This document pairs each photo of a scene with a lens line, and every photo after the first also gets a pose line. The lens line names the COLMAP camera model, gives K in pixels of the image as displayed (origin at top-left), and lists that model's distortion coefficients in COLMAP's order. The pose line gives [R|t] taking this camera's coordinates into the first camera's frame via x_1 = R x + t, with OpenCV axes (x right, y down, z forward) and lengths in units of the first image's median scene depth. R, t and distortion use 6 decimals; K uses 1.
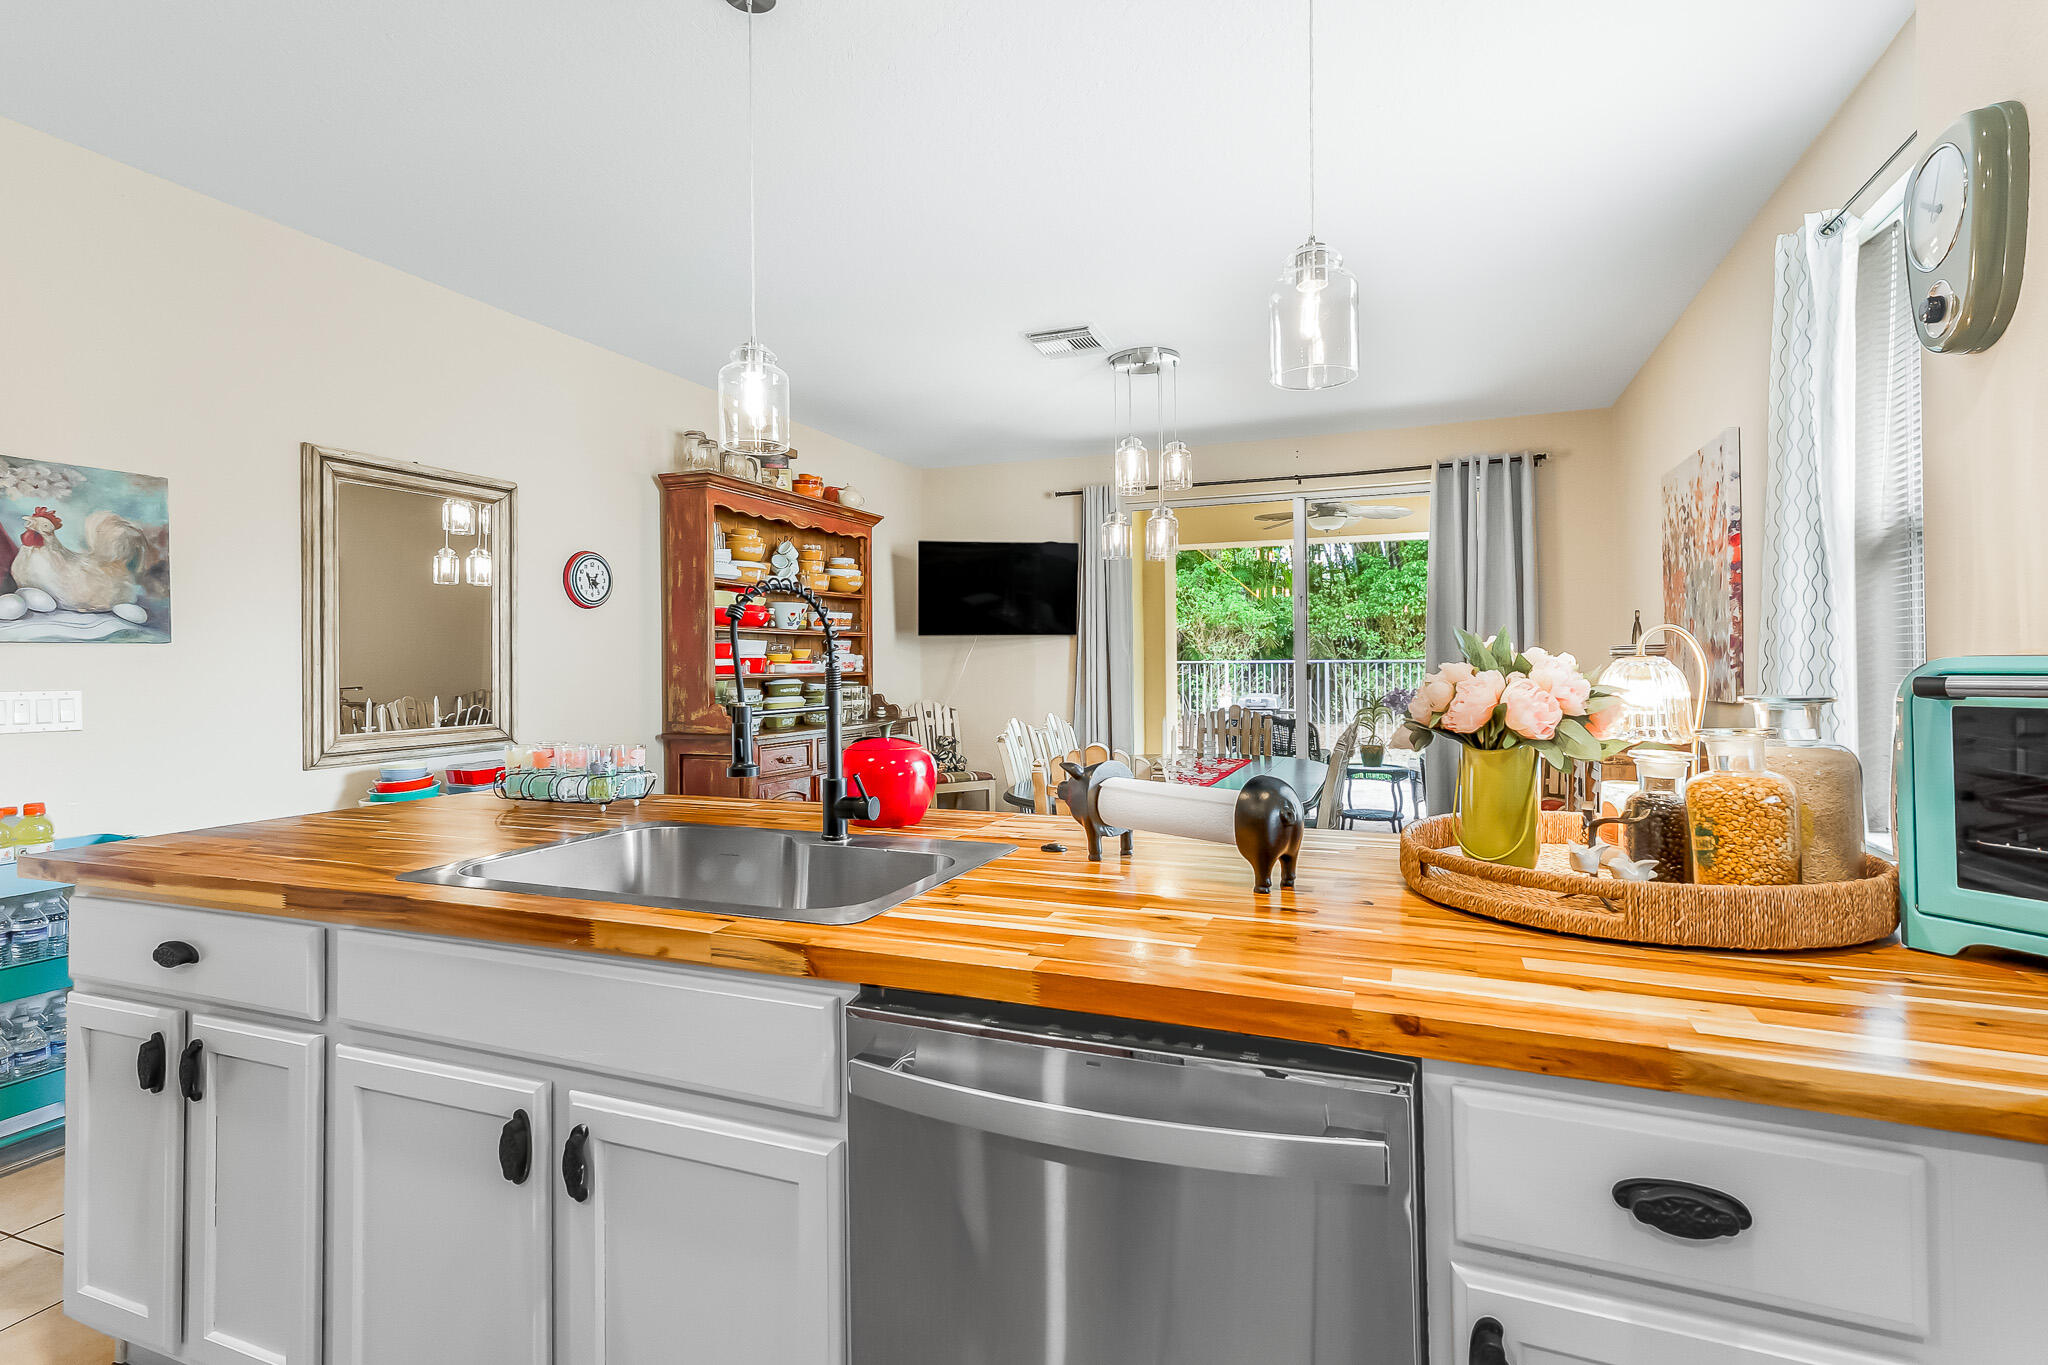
lens RADIAL K [[960.5, 0, 1035.8], [0, 960.5, 674.7], [0, 0, 1]] dist [0.008865, 0.000670]
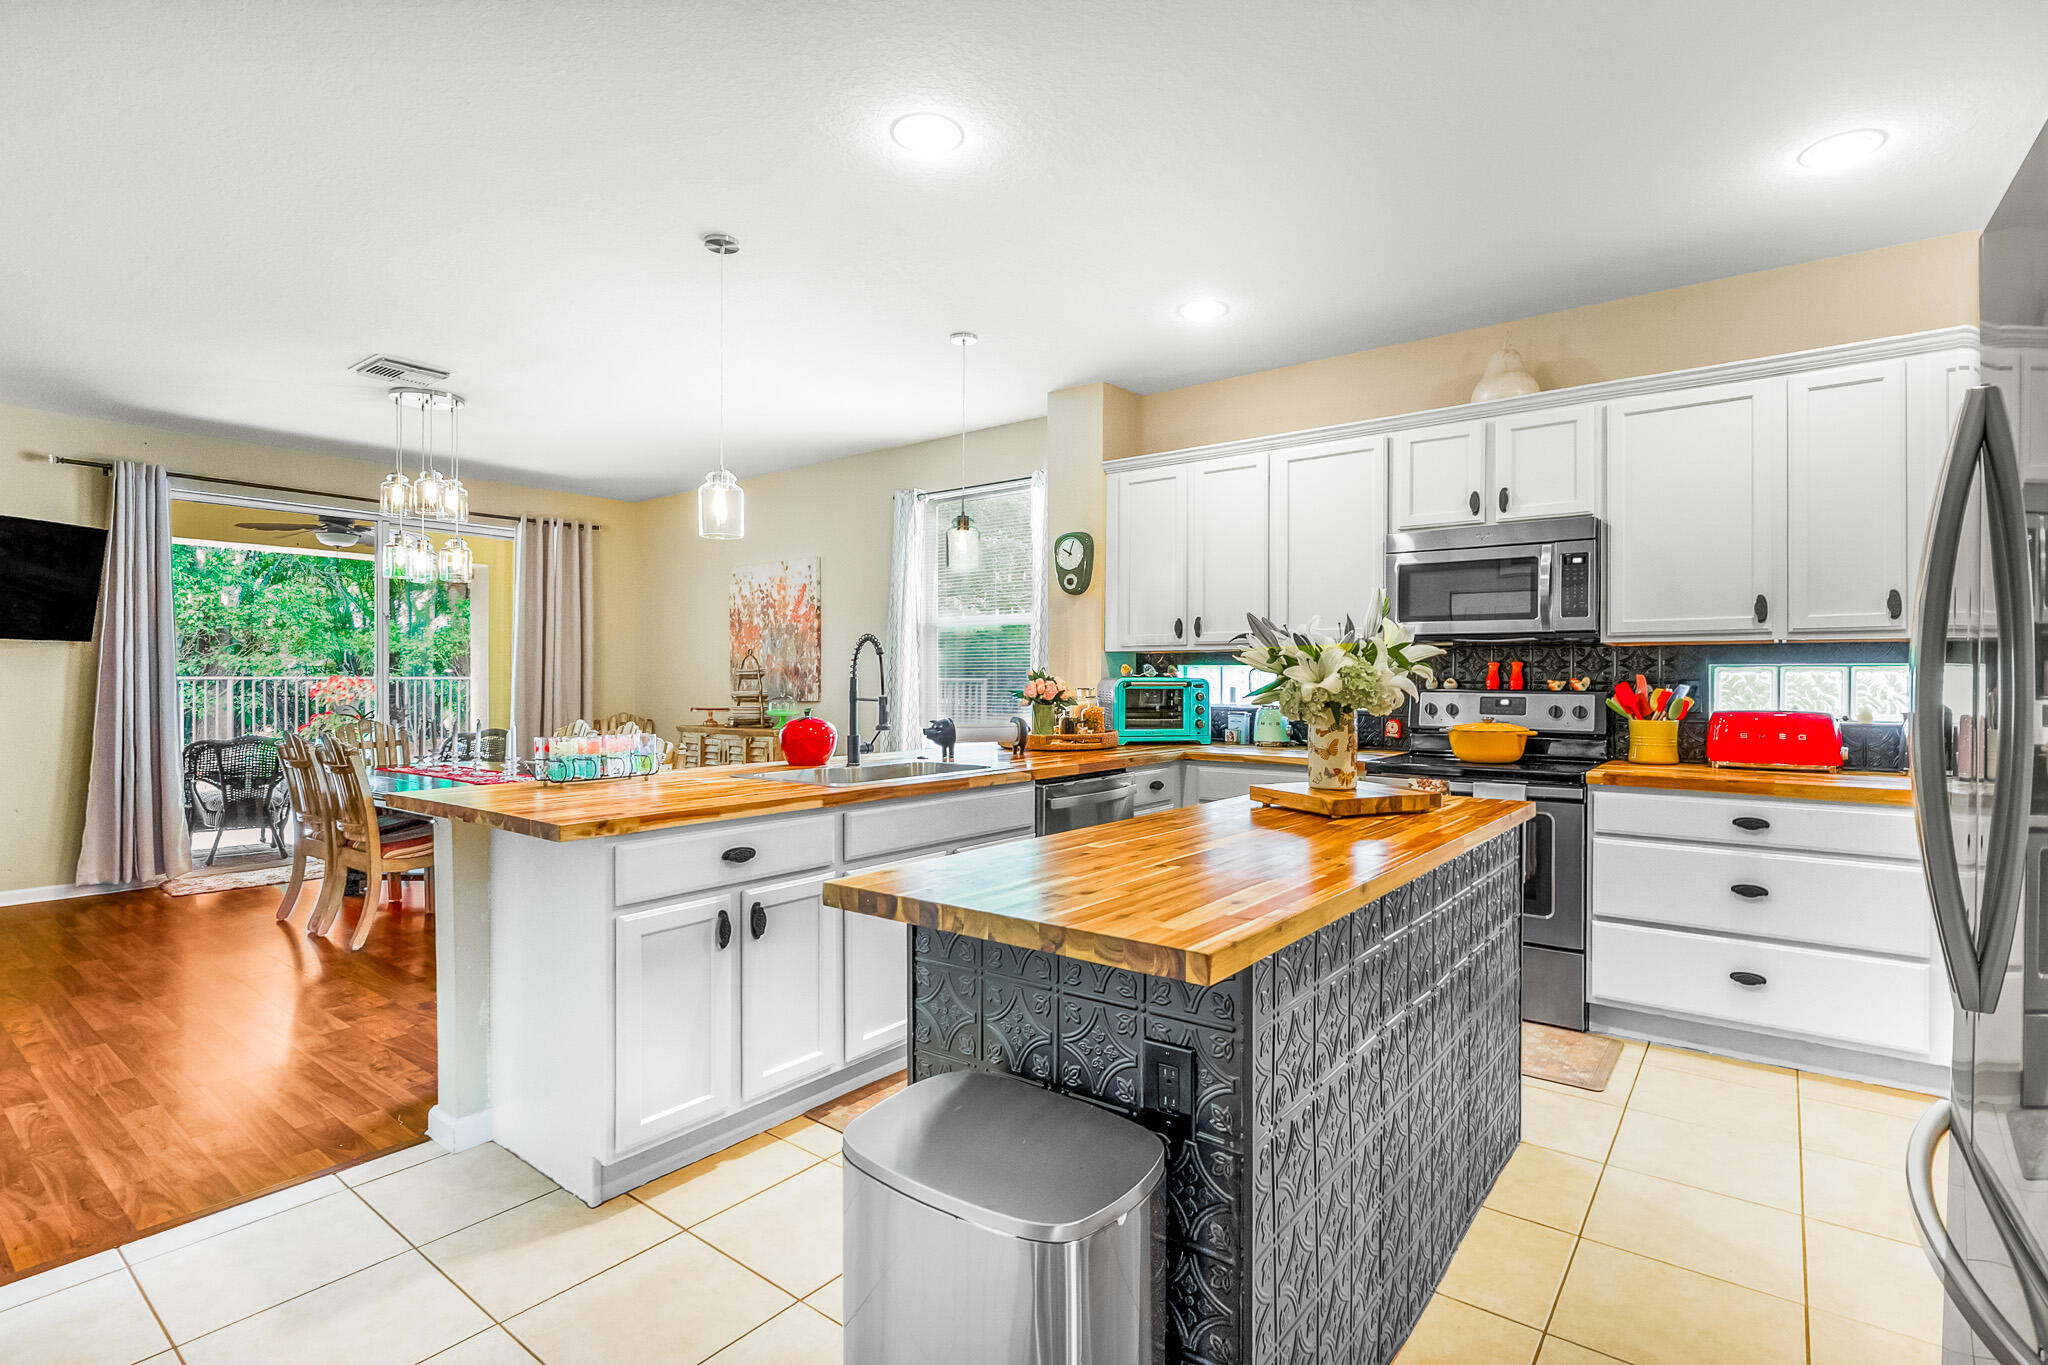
lens RADIAL K [[969.2, 0, 1041.0], [0, 969.2, 680.8], [0, 0, 1]] dist [-0.004913, 0.000109]
pose [[0.281292, 0.005845, 0.959604, -1.002063], [0.007342, 0.999939, -0.008243, 0.008350], [-0.959594, 0.009364, 0.281232, 0.032198]]
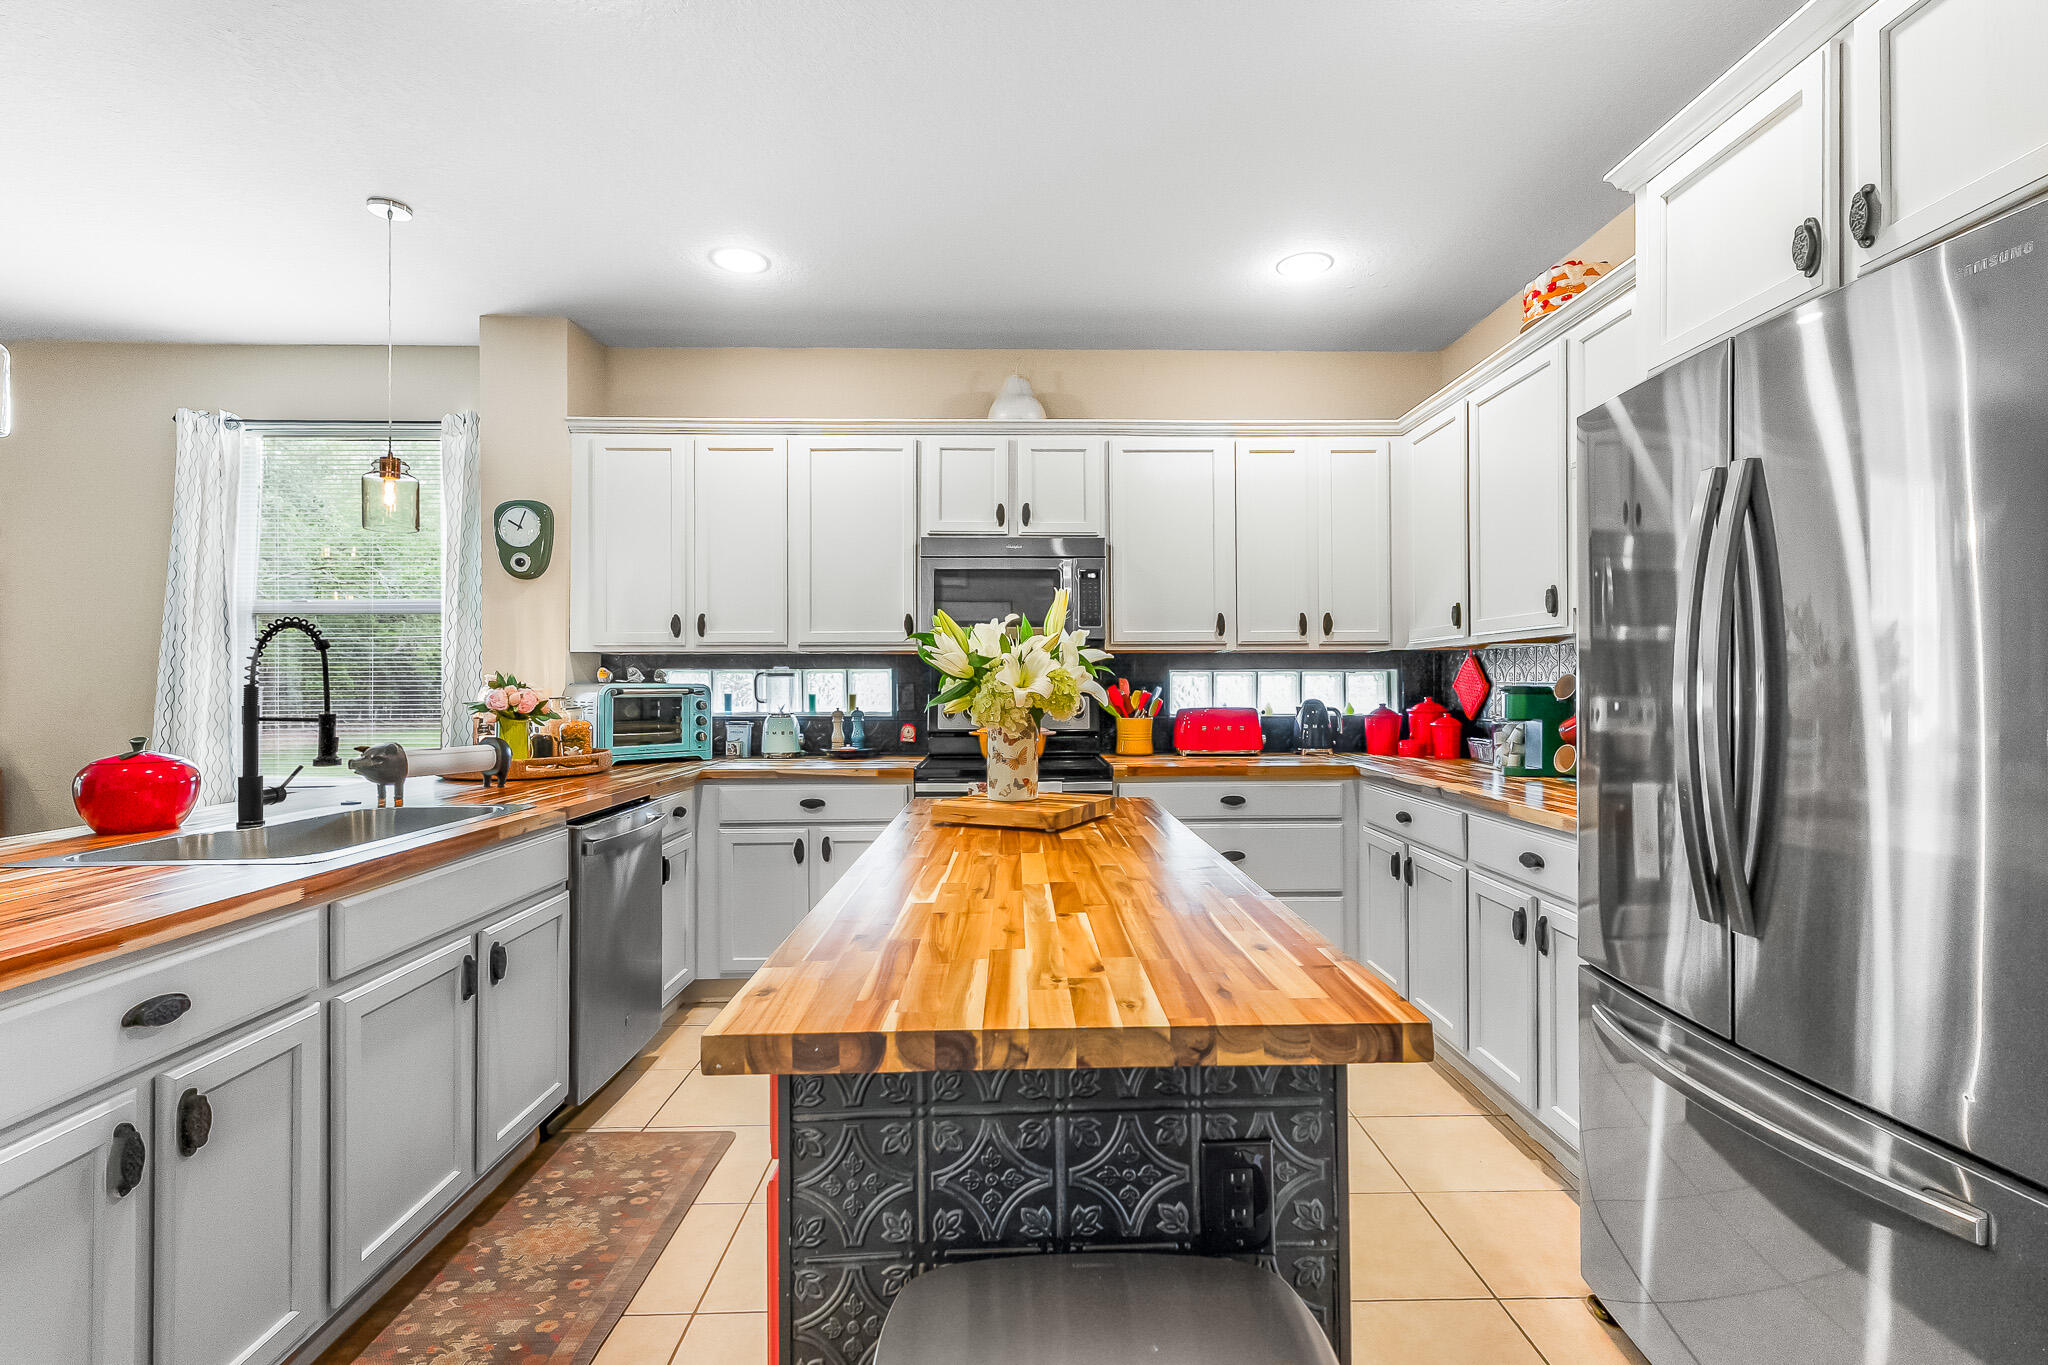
lens RADIAL K [[960.5, 0, 1035.8], [0, 960.5, 674.7], [0, 0, 1]] dist [0.008865, 0.000670]
pose [[-0.382066, 0.017371, 0.923972, -0.877894], [0.017812, 0.999776, -0.011431, 0.004767], [-0.923963, 0.012091, -0.382290, 0.264767]]
